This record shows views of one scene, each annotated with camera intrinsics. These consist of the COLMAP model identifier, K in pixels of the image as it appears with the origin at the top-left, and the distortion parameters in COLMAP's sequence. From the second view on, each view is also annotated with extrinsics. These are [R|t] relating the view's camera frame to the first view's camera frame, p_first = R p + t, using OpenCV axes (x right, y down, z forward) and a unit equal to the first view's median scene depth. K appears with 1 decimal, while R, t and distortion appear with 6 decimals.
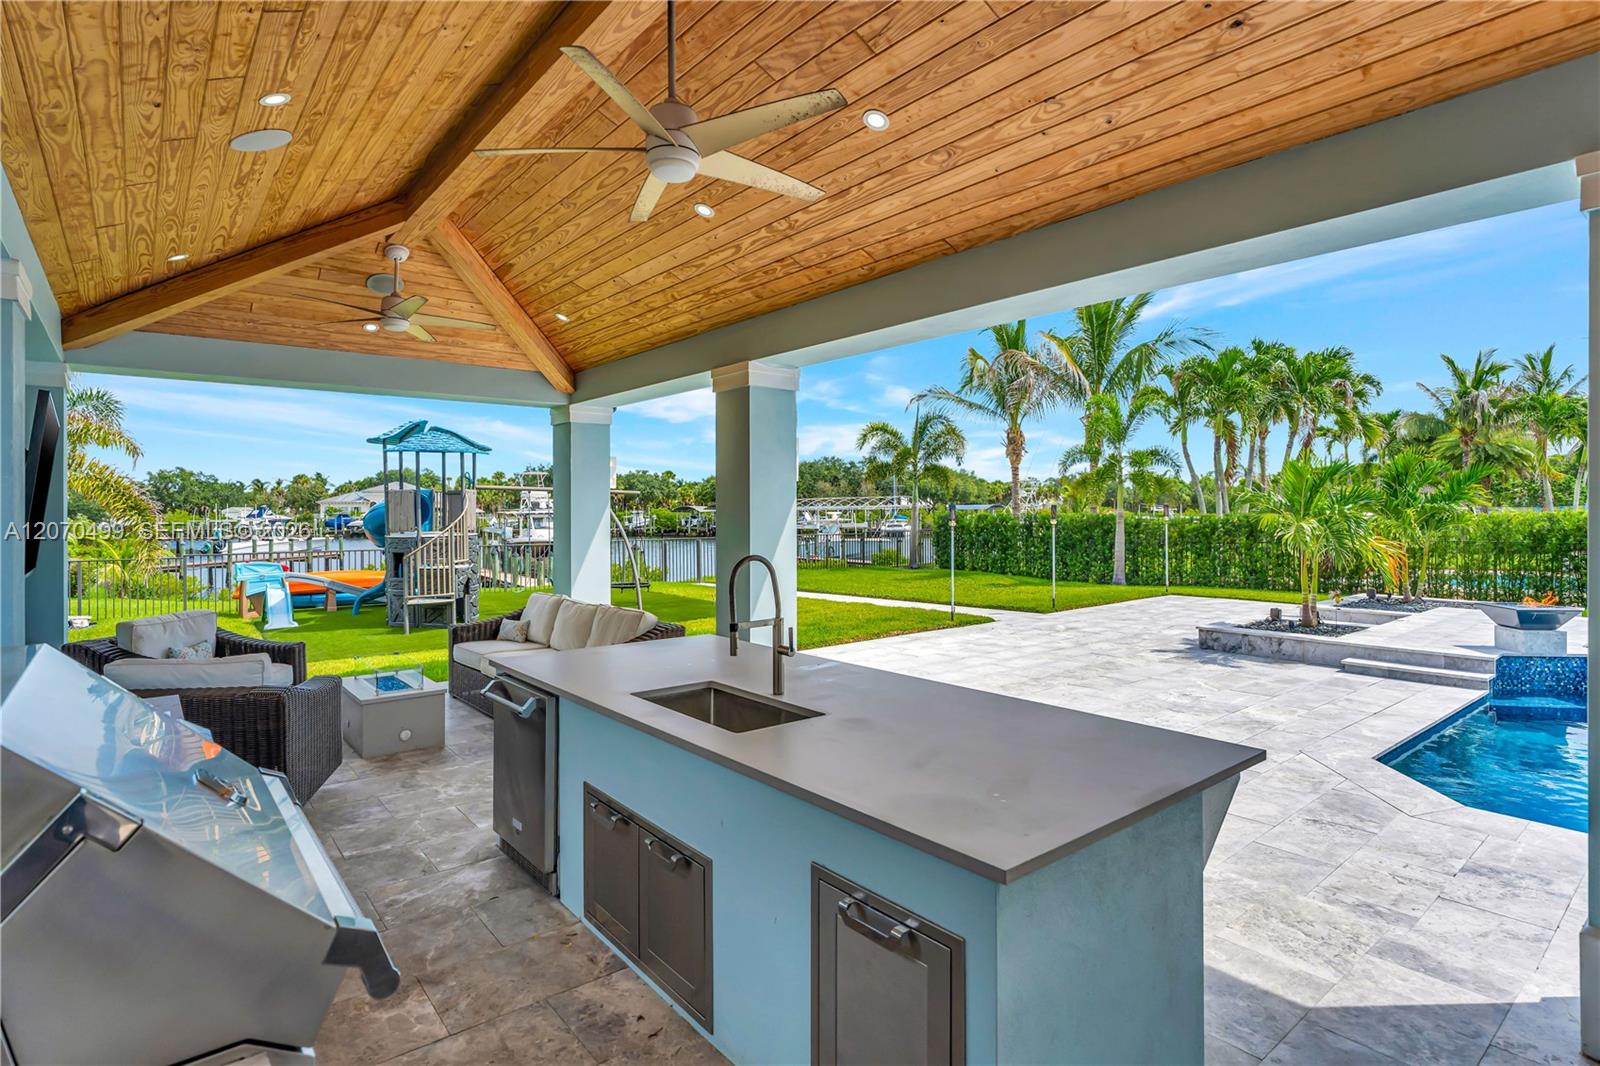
lens RADIAL K [[811.8, 0, 790.4], [0, 811.8, 512.8], [0, 0, 1]] dist [-0.004851, 0.000062]
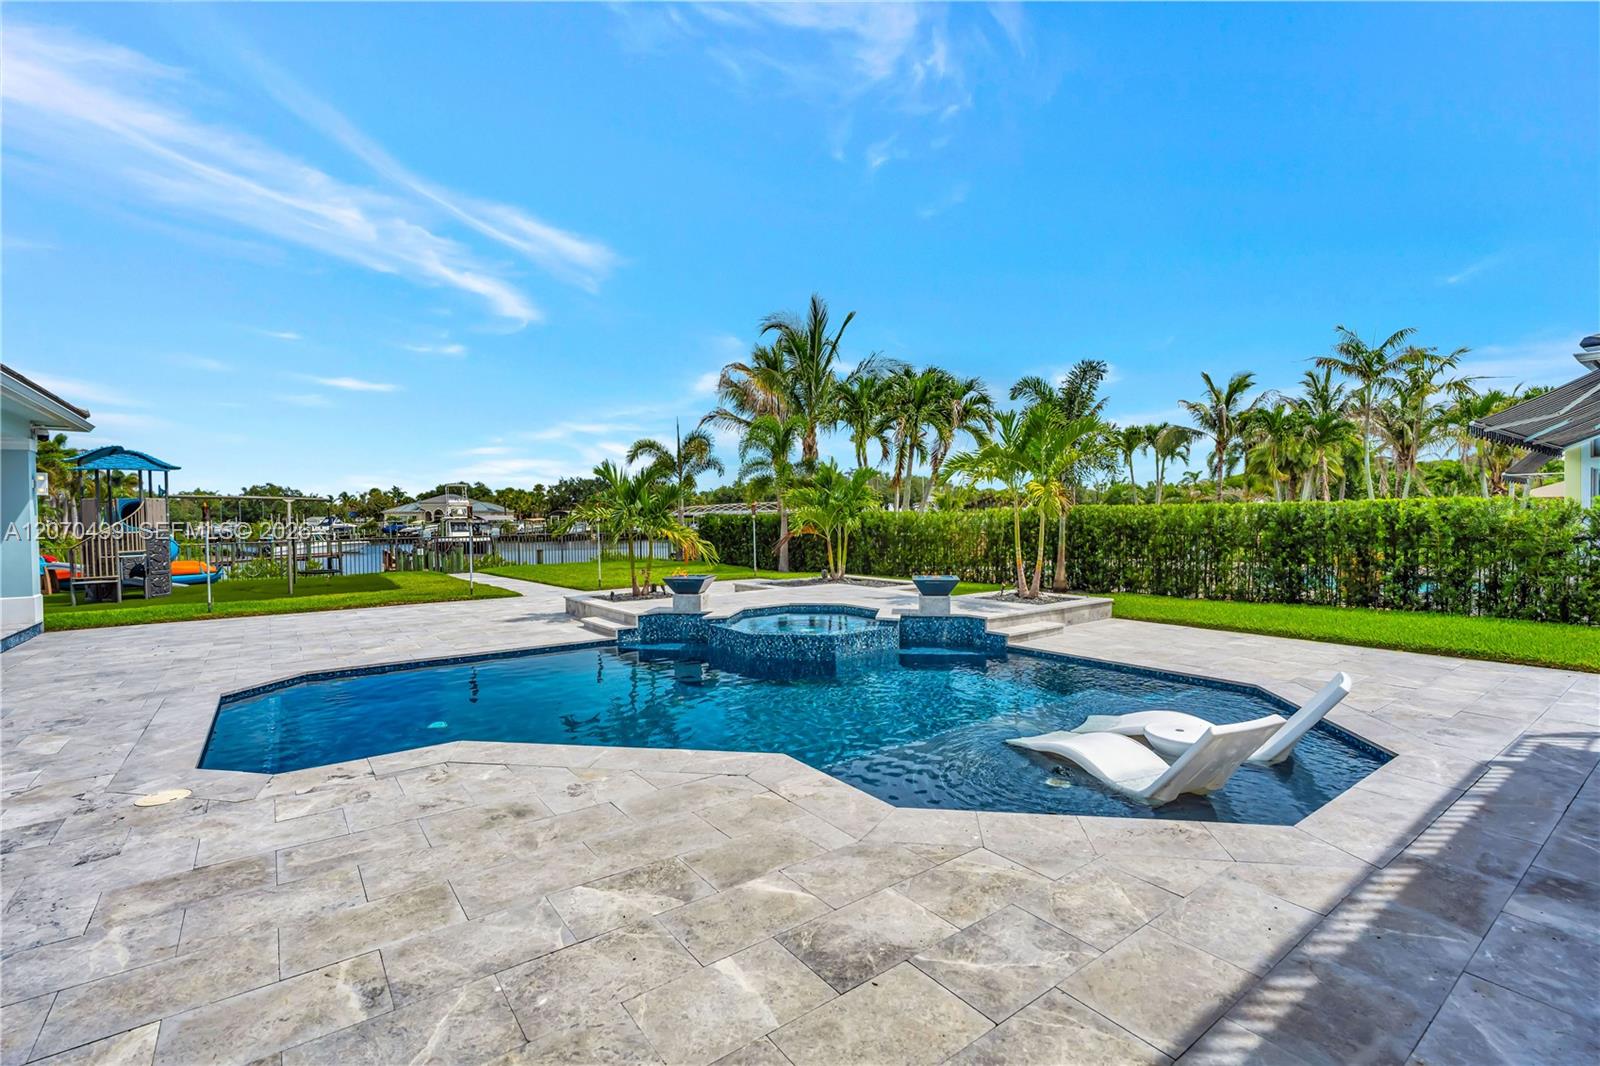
lens RADIAL K [[717.7, 0, 800.0], [0, 717.7, 533.0], [0, 0, 1]] dist [-0.000163, 0.000361]
pose [[0.998955, -0.007051, -0.045158, 0.588751], [0.007956, 0.999770, 0.019893, 0.010008], [0.045007, -0.020231, 0.998782, -0.109585]]
